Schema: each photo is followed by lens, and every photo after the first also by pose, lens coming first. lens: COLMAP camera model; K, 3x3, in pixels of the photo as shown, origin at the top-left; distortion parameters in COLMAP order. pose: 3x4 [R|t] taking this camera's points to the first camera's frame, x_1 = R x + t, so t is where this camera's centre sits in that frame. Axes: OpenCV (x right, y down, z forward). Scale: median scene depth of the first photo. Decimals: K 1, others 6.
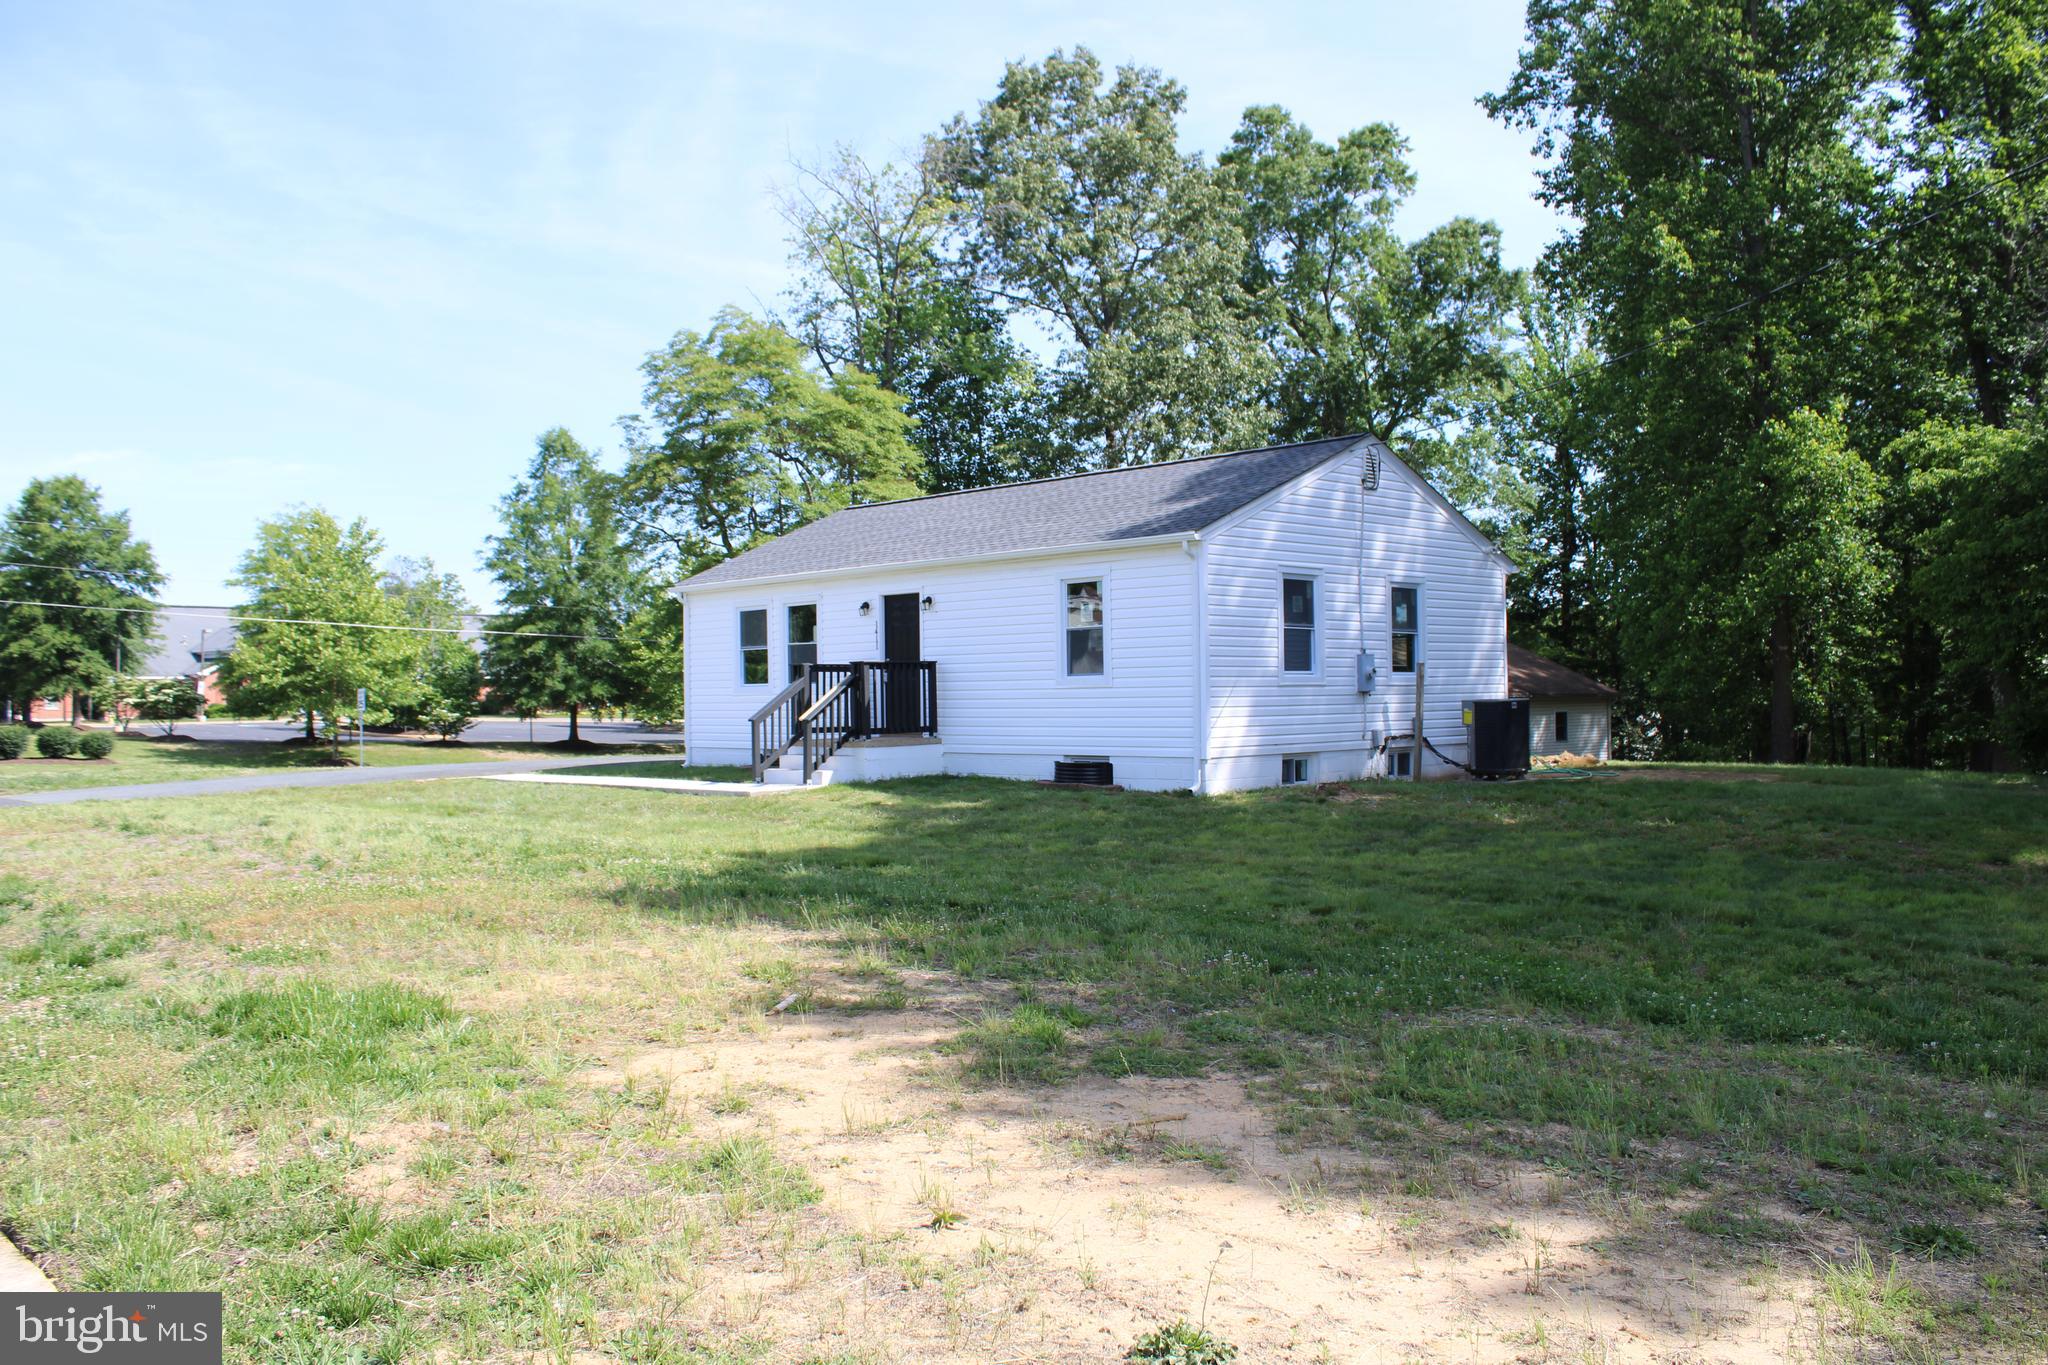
lens RADIAL K [[1706.6, 0, 1018.2], [0, 1706.6, 680.3], [0, 0, 1]] dist [-0.158164, 0.118963]
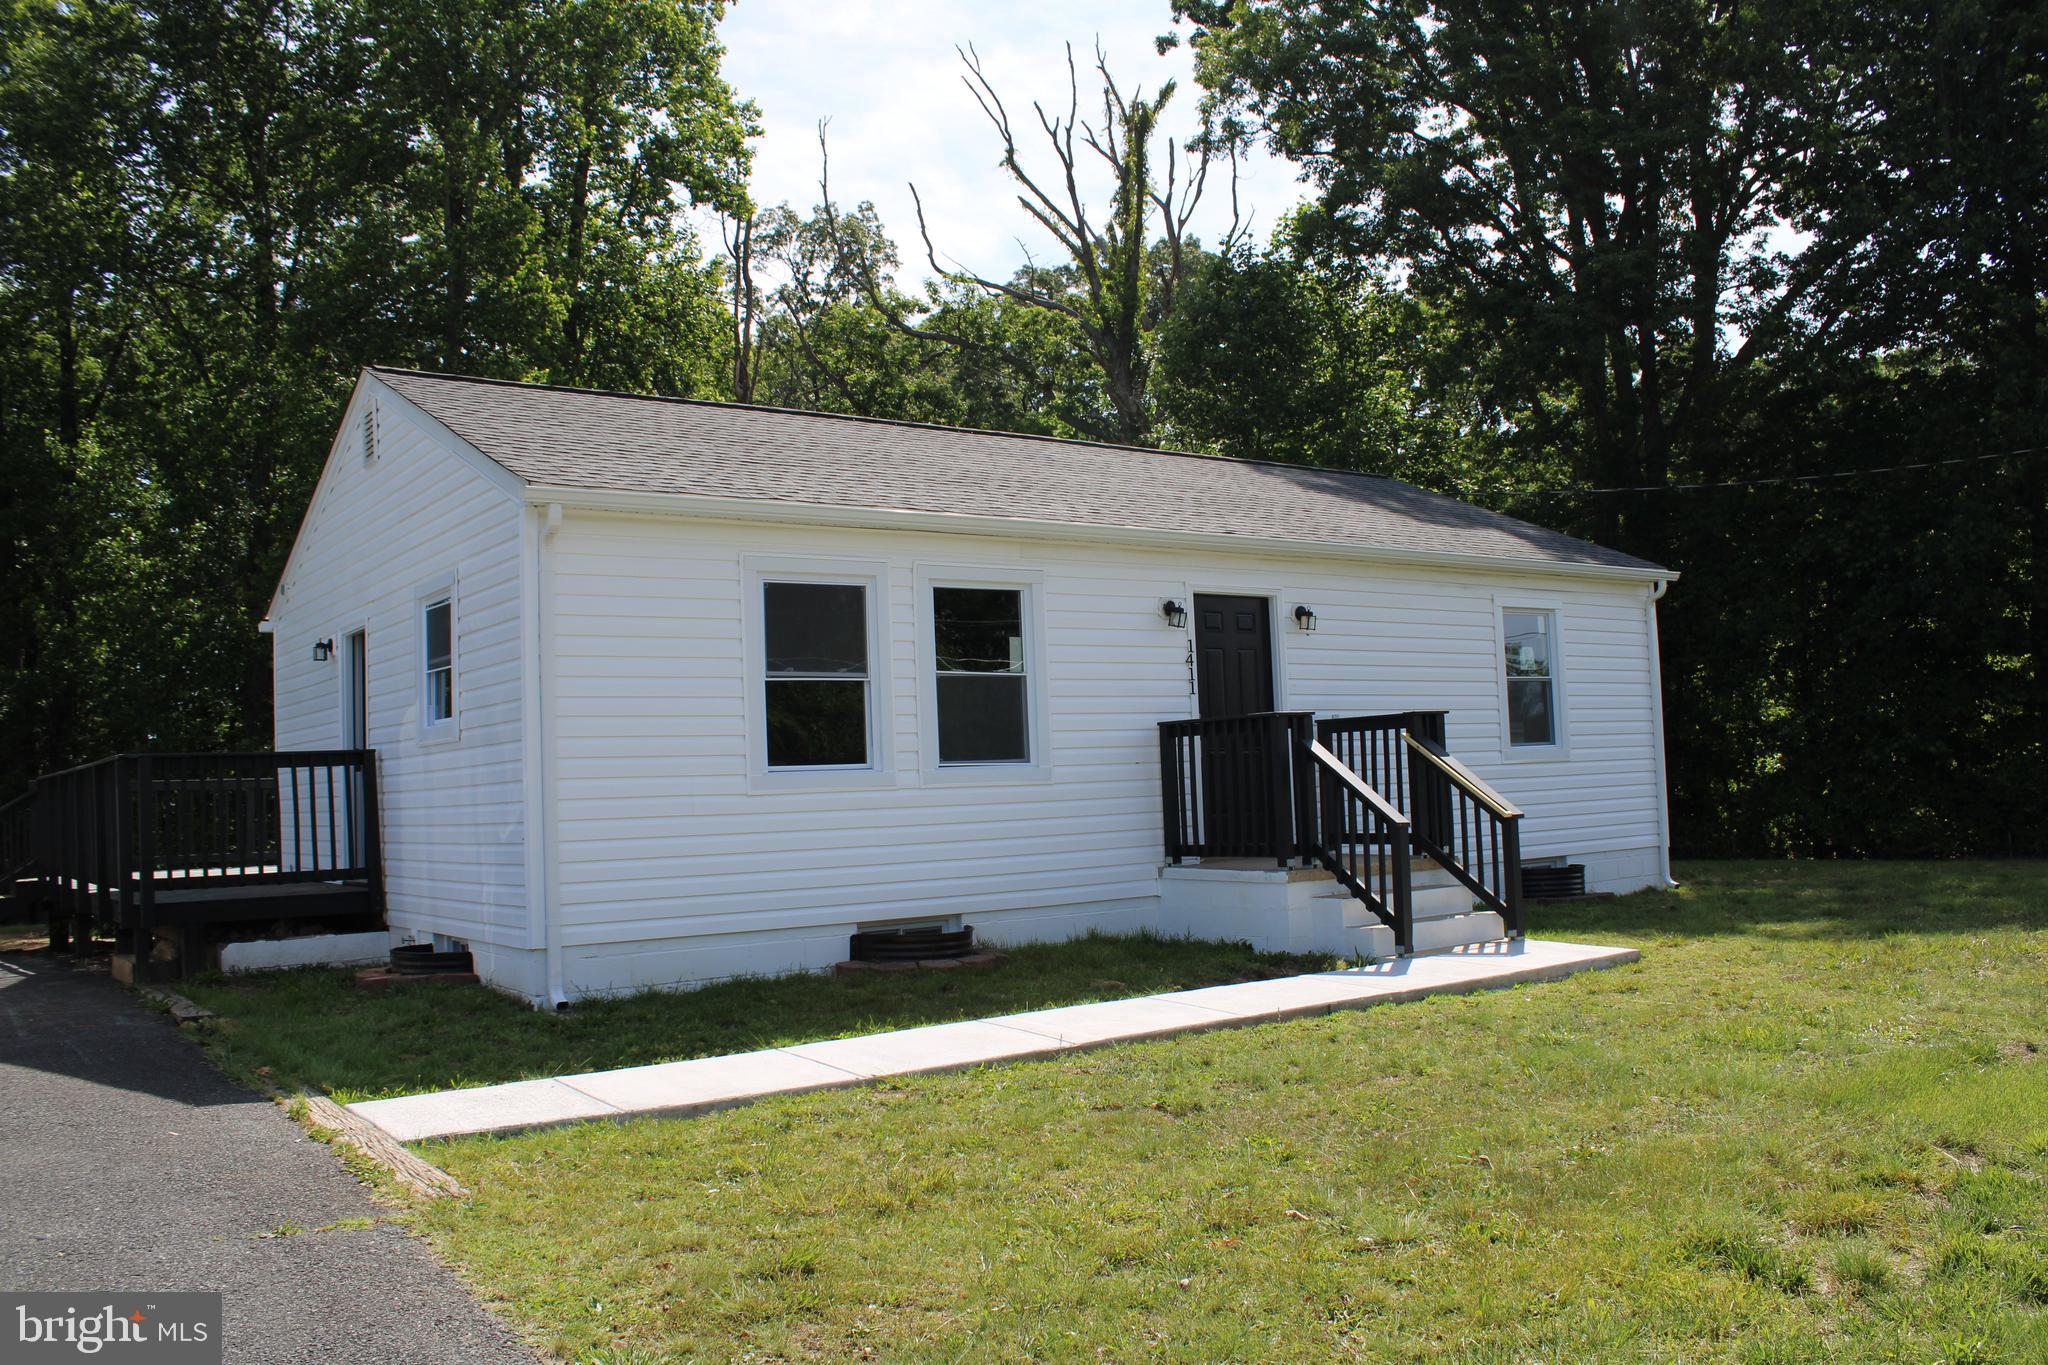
lens RADIAL K [[1706.6, 0, 1018.6], [0, 1706.6, 693.9], [0, 0, 1]] dist [-0.158164, 0.118963]
pose [[0.150368, 0.073565, 0.985889, -0.330584], [0.035137, 0.996200, -0.079694, 0.011632], [-0.988005, 0.046625, 0.147212, 0.534867]]
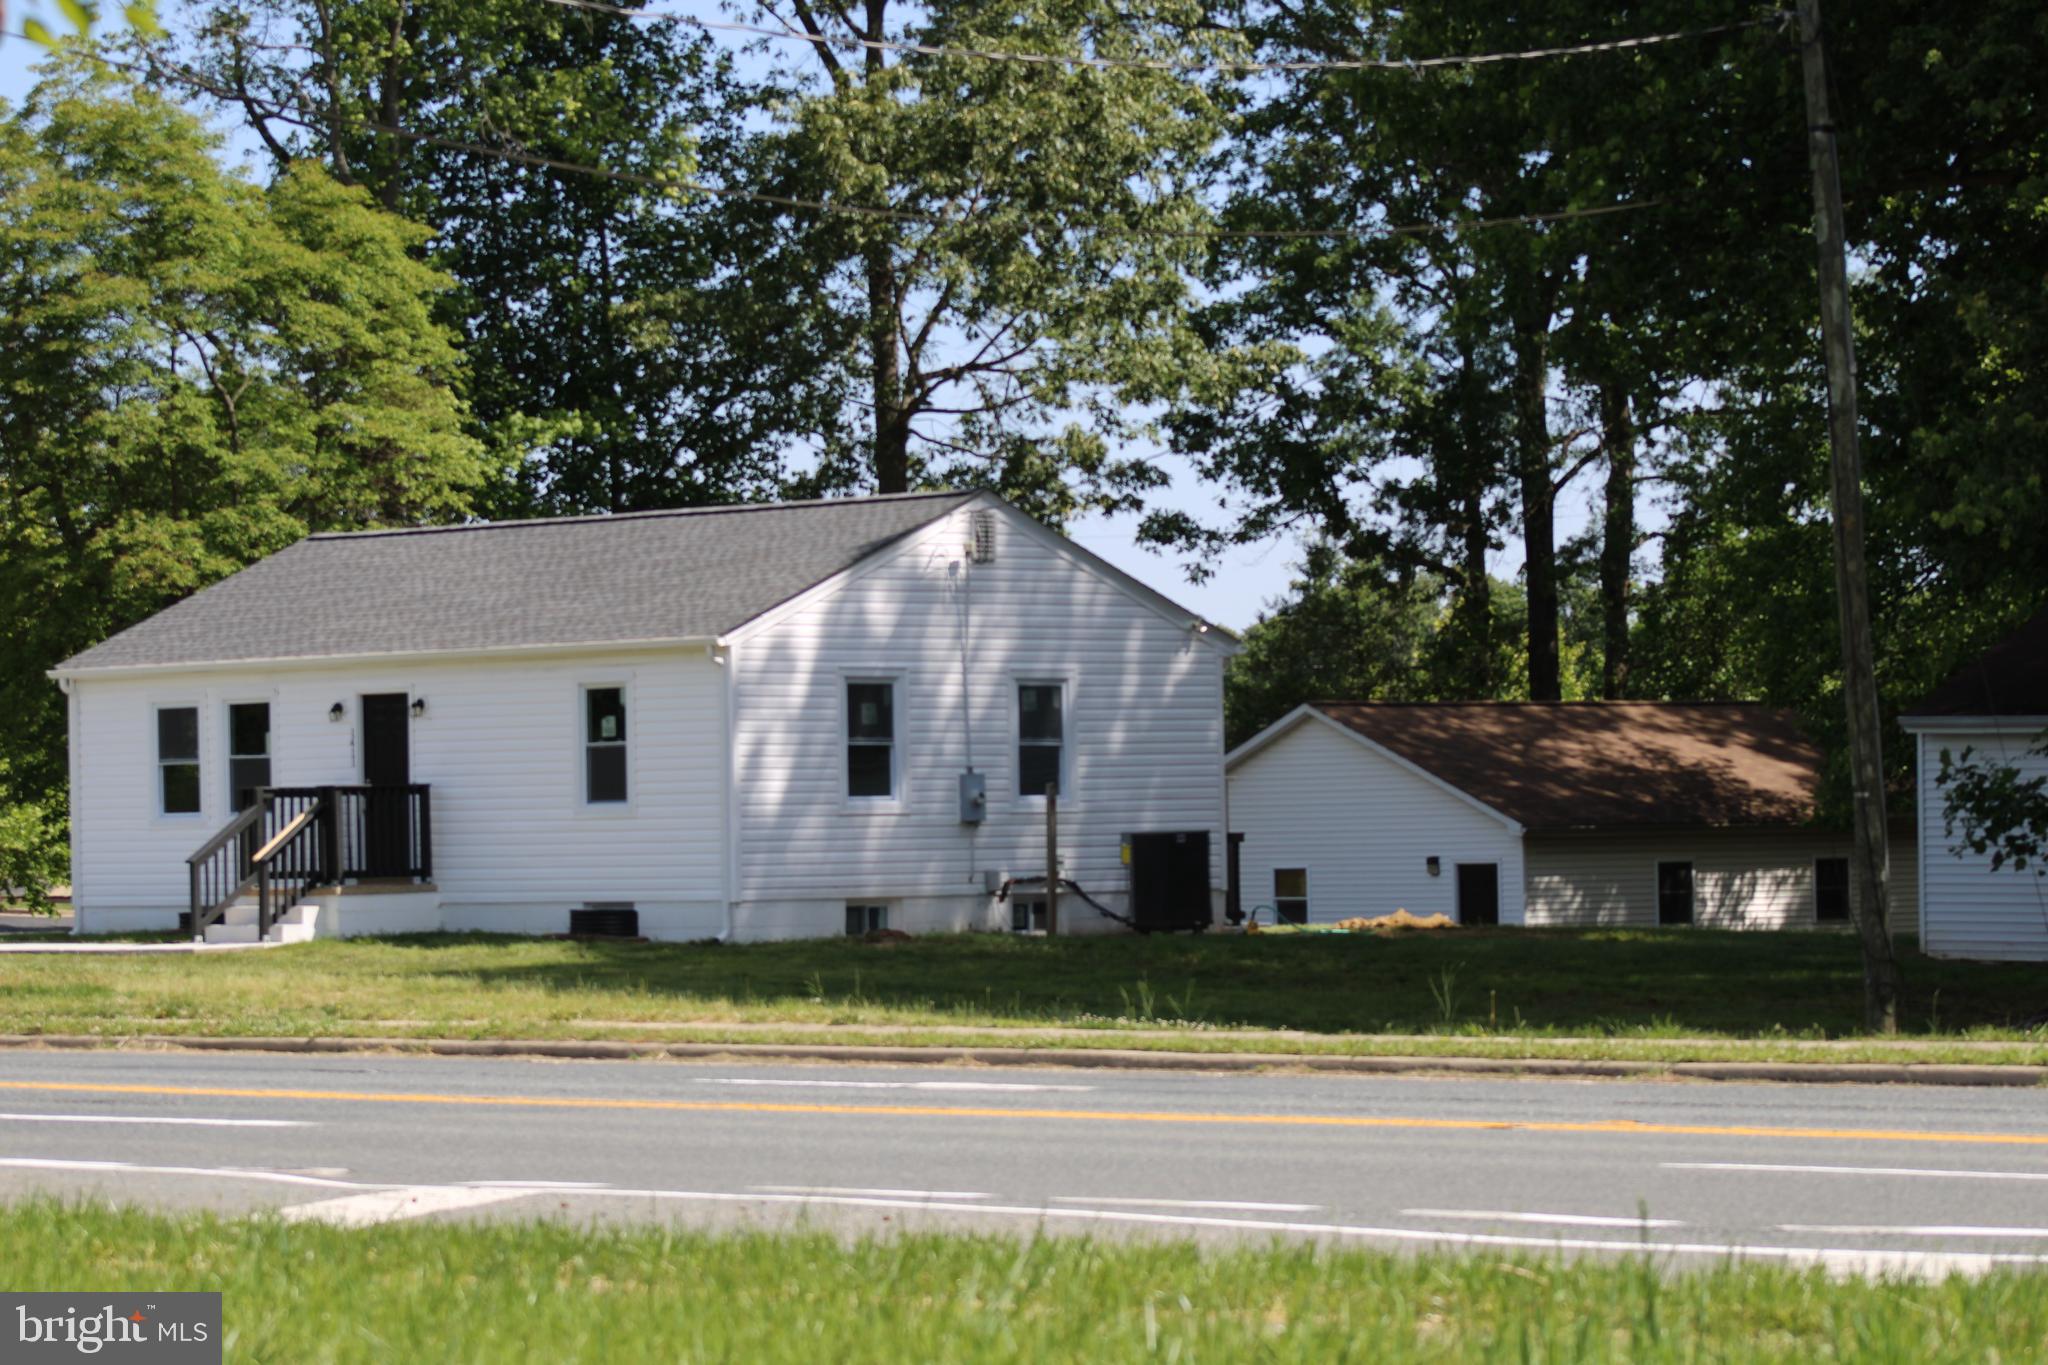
lens RADIAL K [[7141.5, 0, 1019.5], [0, 7141.5, 687.5], [0, 0, 1]] dist [-0.013352, 0.000000]
pose [[0.999985, -0.005436, -0.000581, 0.114885], [0.005429, 0.999924, -0.011039, -0.009290], [0.000641, 0.011035, 0.999939, -1.158448]]
